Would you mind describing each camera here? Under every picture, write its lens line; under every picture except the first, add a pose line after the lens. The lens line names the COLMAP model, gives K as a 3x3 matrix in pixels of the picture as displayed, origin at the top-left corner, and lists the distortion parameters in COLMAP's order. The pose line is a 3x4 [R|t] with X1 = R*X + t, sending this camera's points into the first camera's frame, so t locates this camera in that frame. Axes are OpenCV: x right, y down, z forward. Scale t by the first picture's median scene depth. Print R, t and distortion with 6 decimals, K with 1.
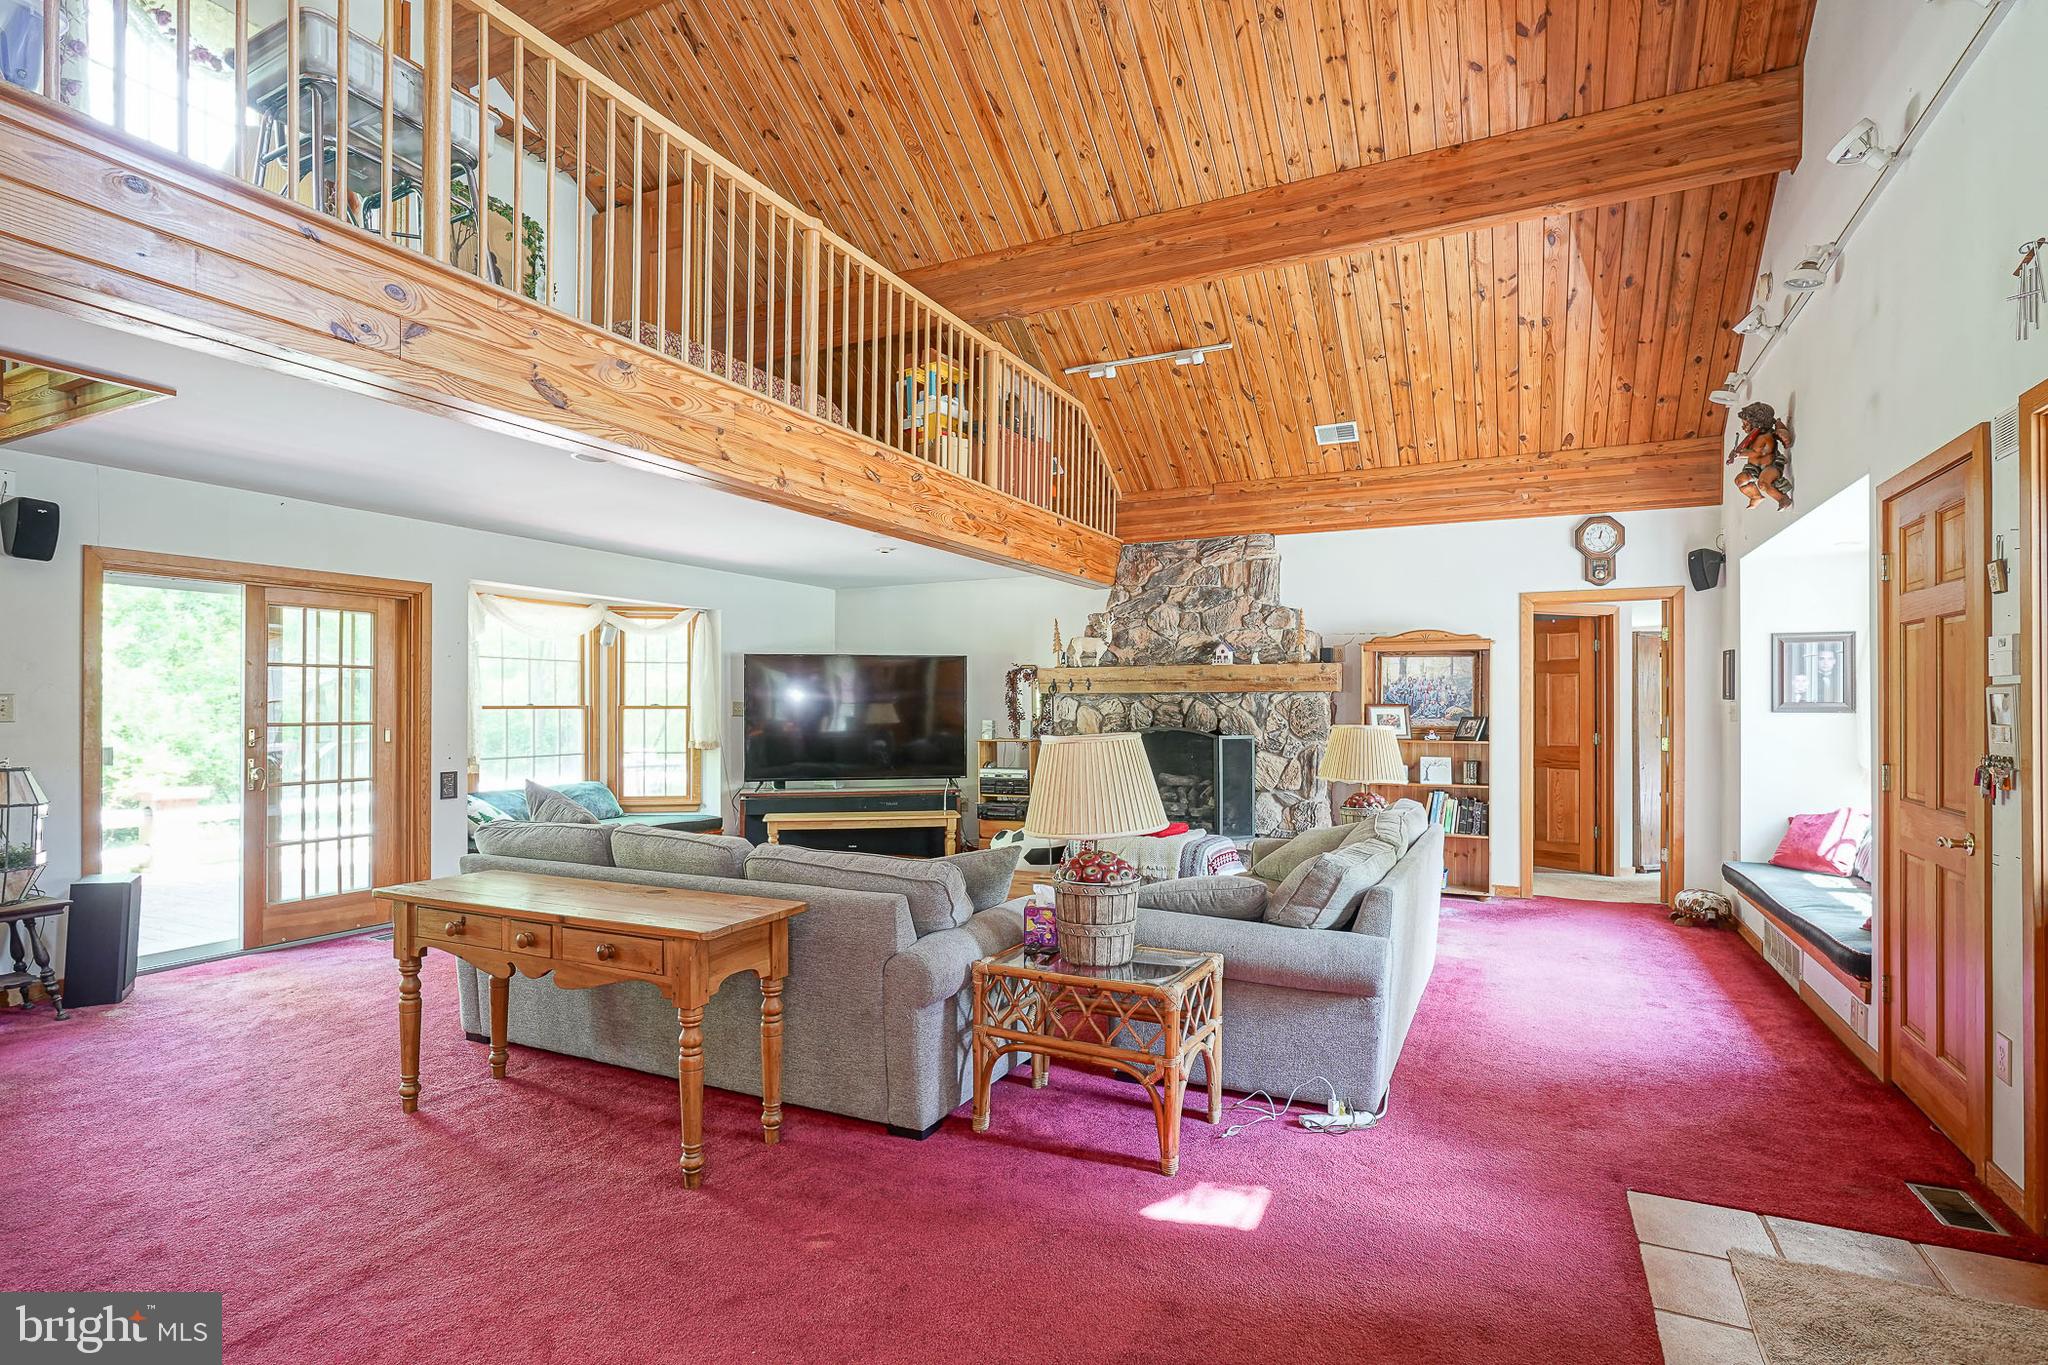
lens RADIAL K [[981.1, 0, 1022.8], [0, 981.1, 697.6], [0, 0, 1]] dist [-0.000498, 0.007797]
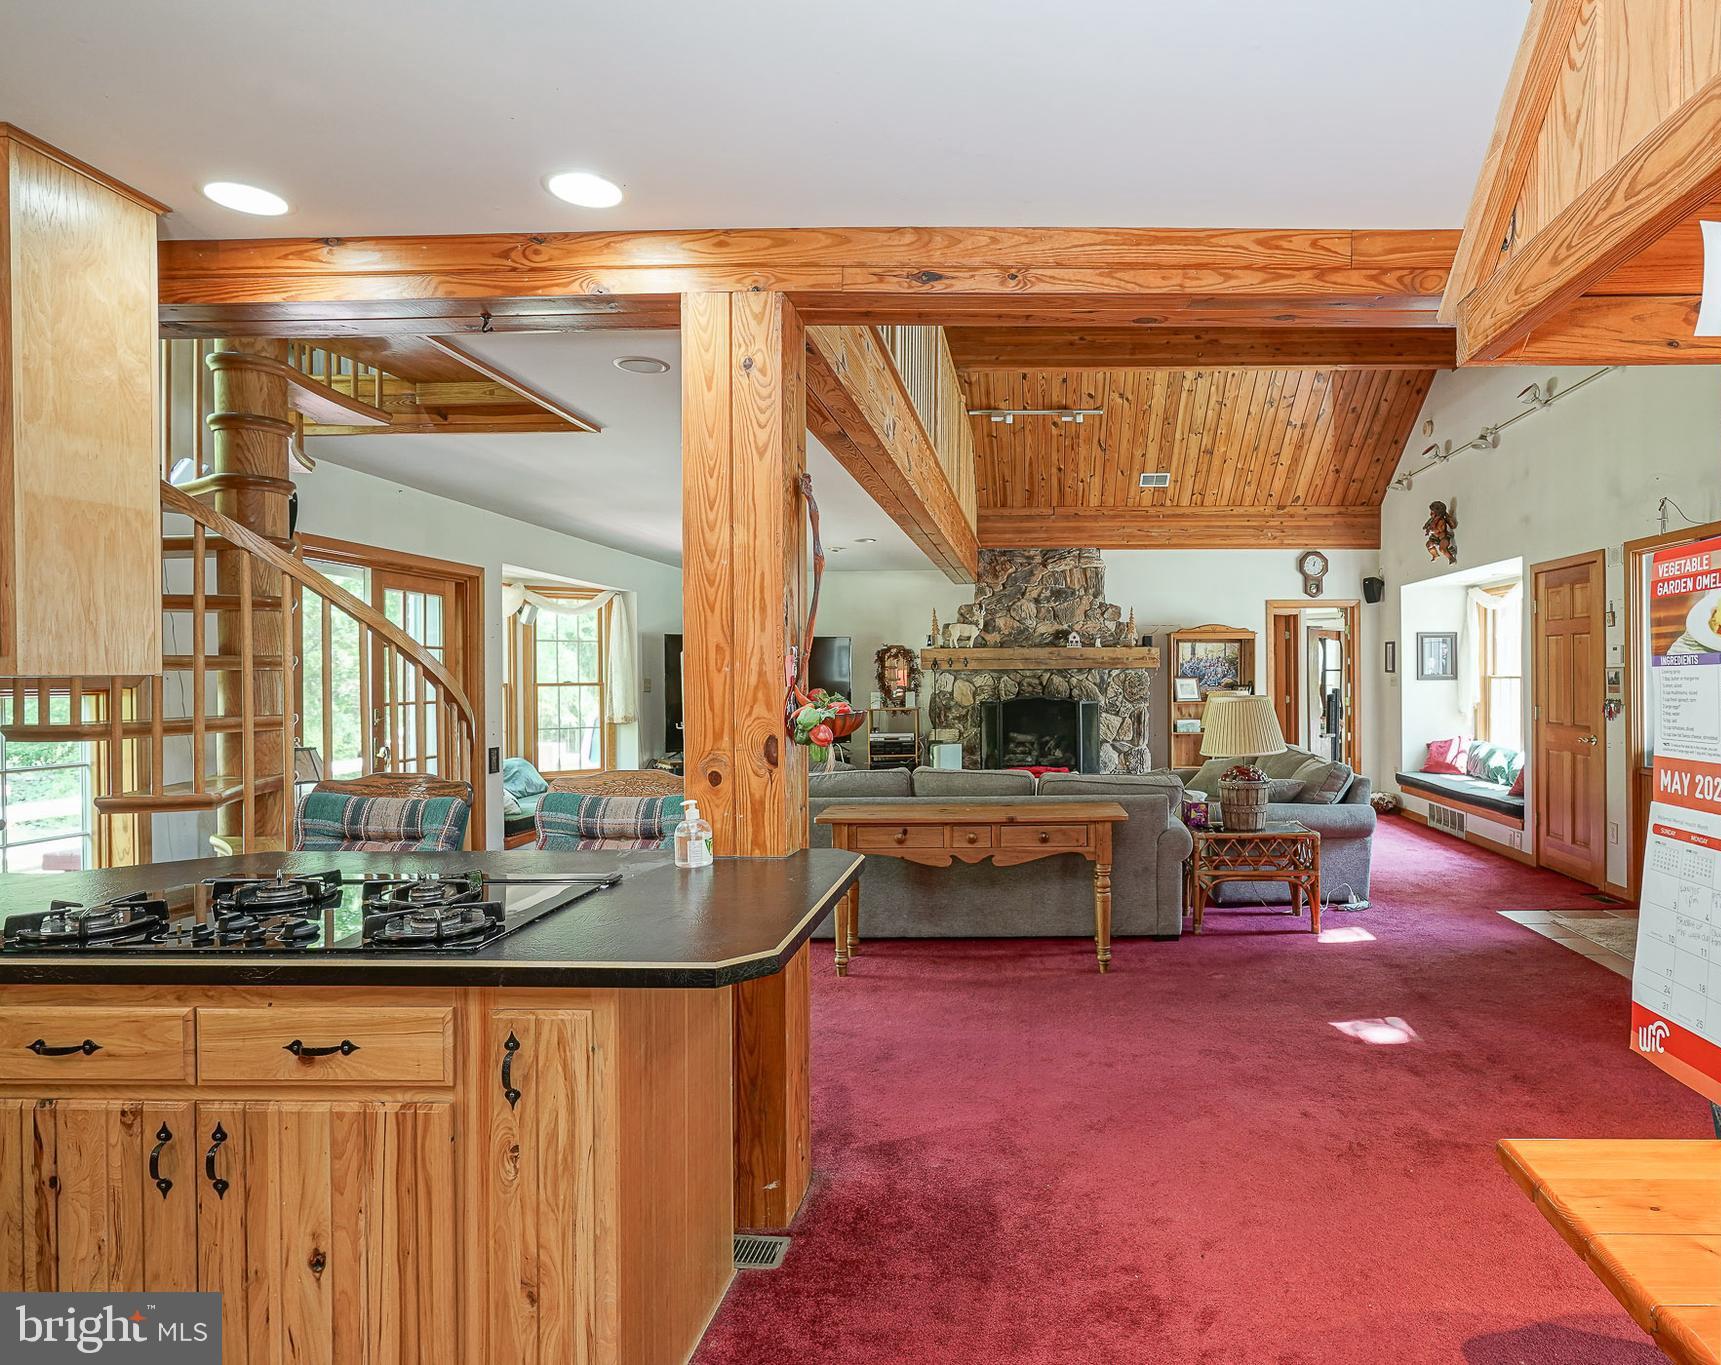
lens RADIAL K [[991.0, 0, 1014.6], [0, 991.0, 678.0], [0, 0, 1]] dist [-0.001416, 0.000161]
pose [[0.903352, -0.007221, 0.428838, -0.453735], [0.003530, 0.999950, 0.009402, -0.005632], [-0.428885, -0.006980, 0.903332, -0.170933]]
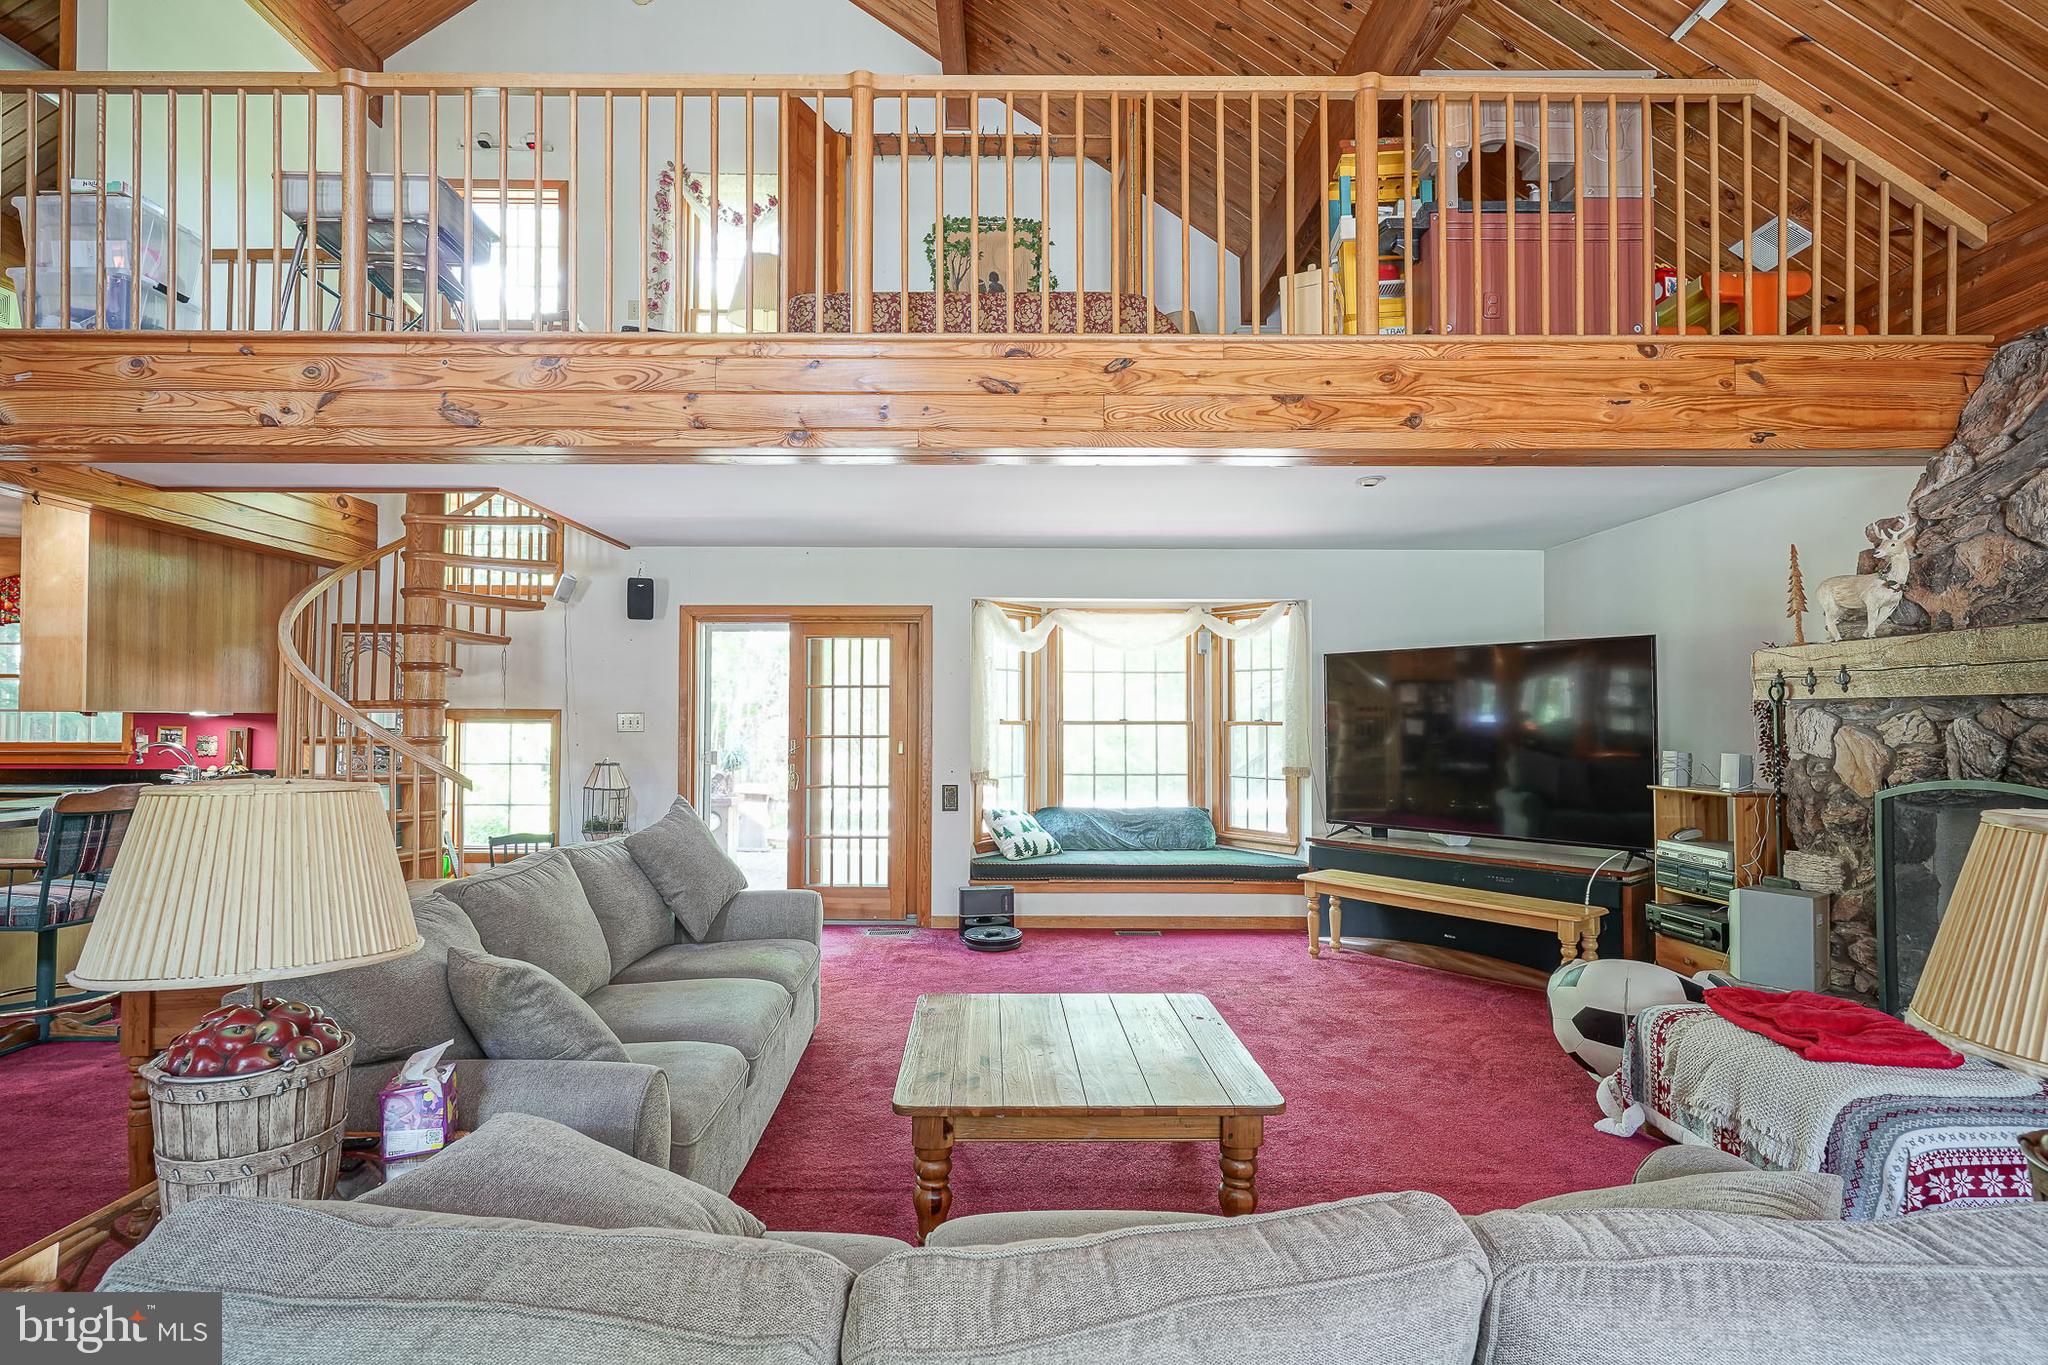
lens RADIAL K [[992.5, 0, 1034.1], [0, 992.5, 684.2], [0, 0, 1]] dist [-0.004278, 0.001355]
pose [[0.462204, -0.028557, -0.886314, 0.328456], [0.005525, 0.999555, -0.029324, 0.000465], [0.886756, 0.008656, 0.462156, 0.498052]]
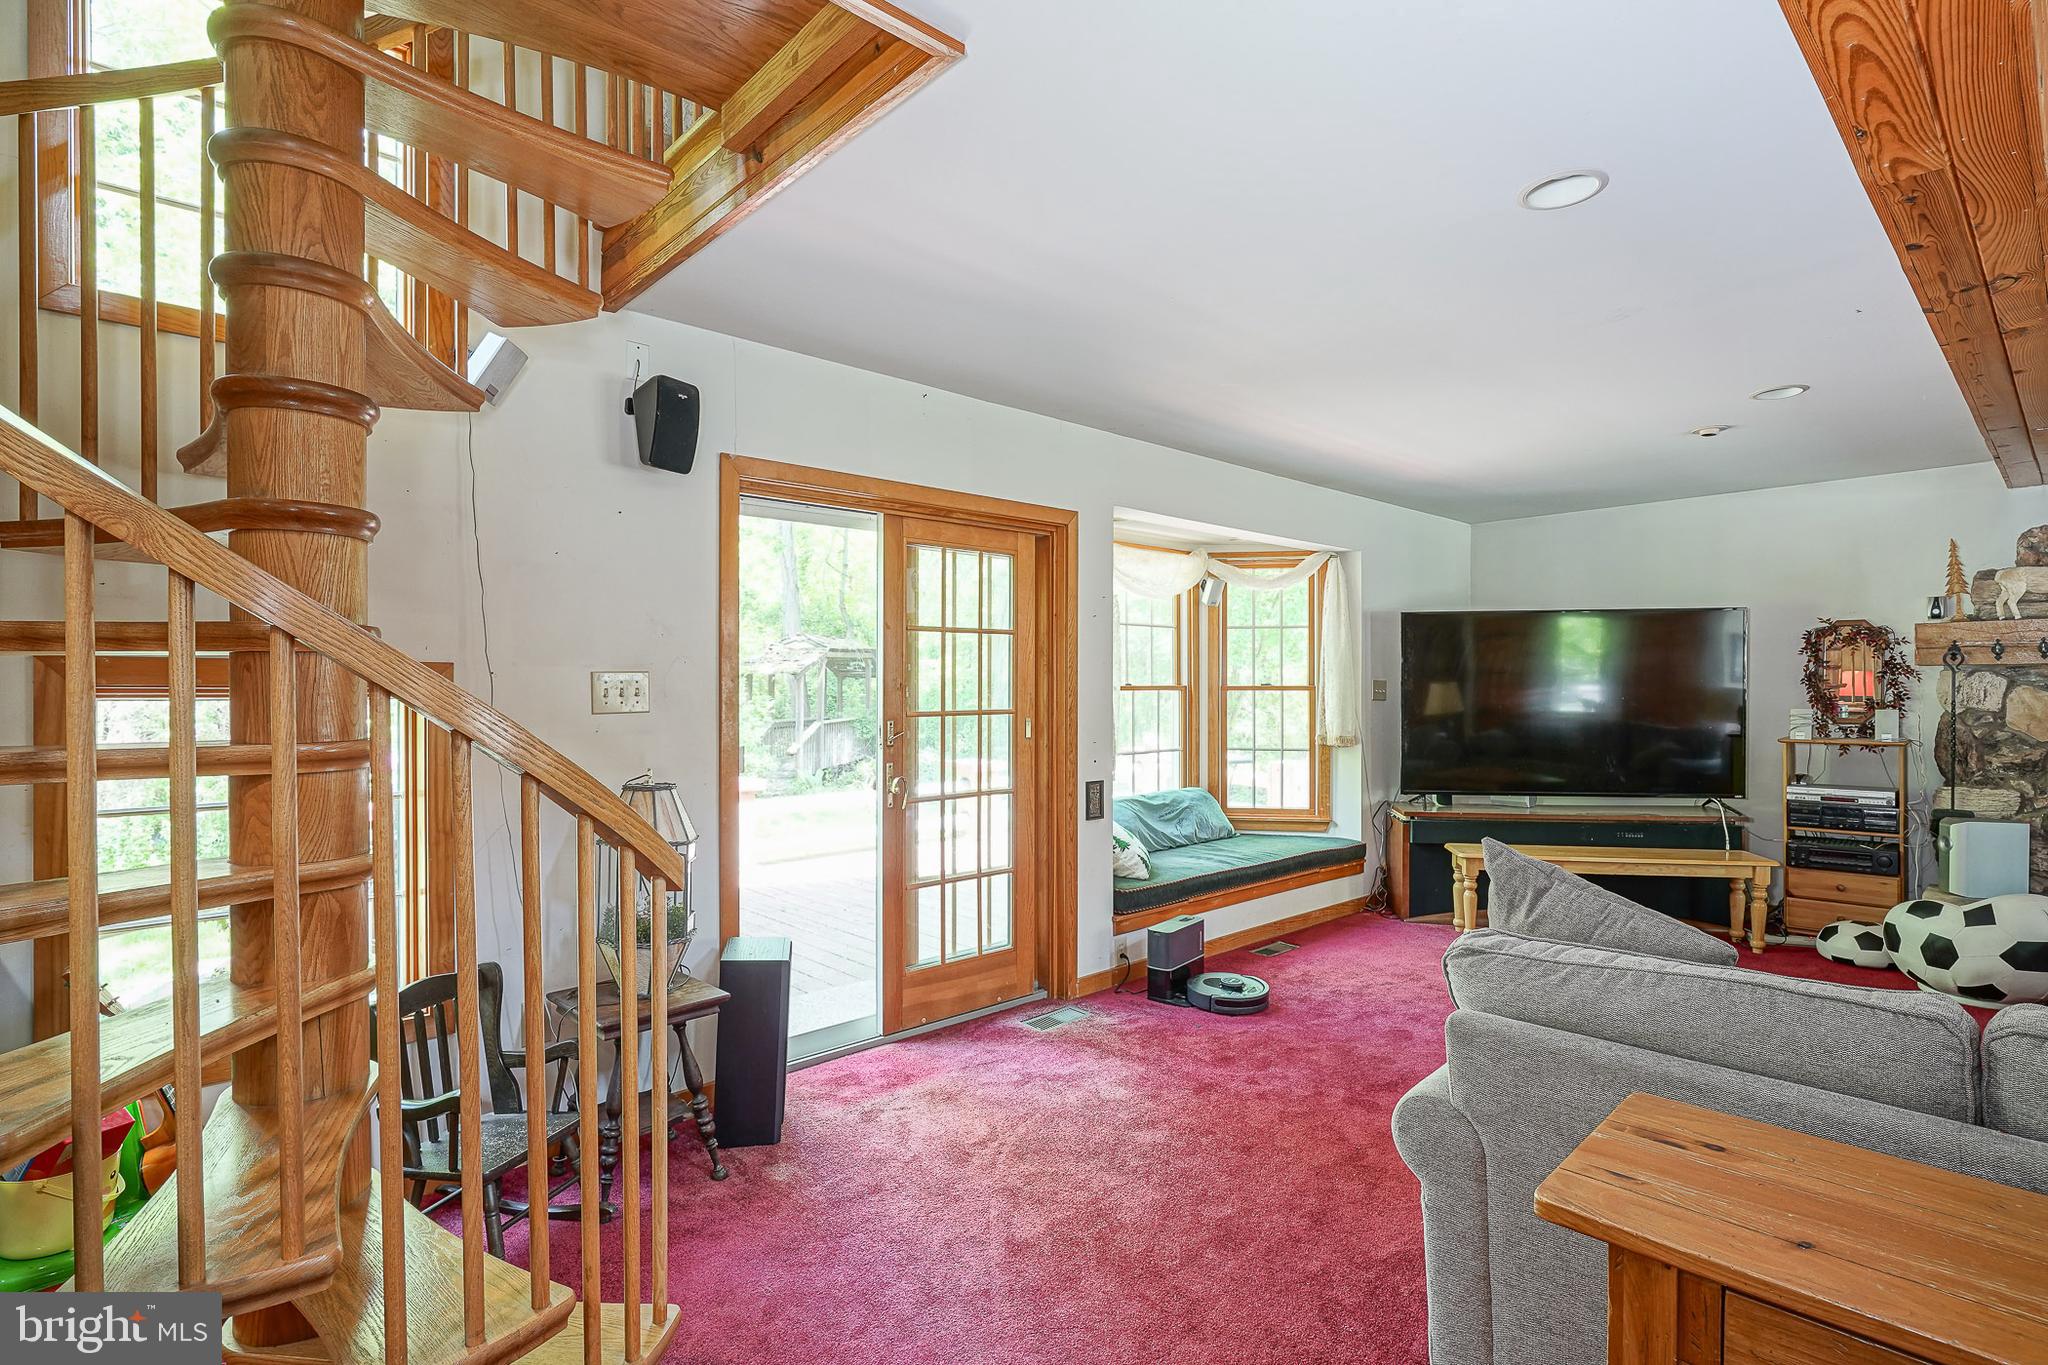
lens RADIAL K [[992.5, 0, 1034.1], [0, 992.5, 684.2], [0, 0, 1]] dist [-0.004278, 0.001355]
pose [[0.939338, -0.000670, -0.342993, -0.321316], [0.003726, 0.999959, 0.008252, 0.000240], [0.342973, -0.009029, 0.939302, 0.268875]]
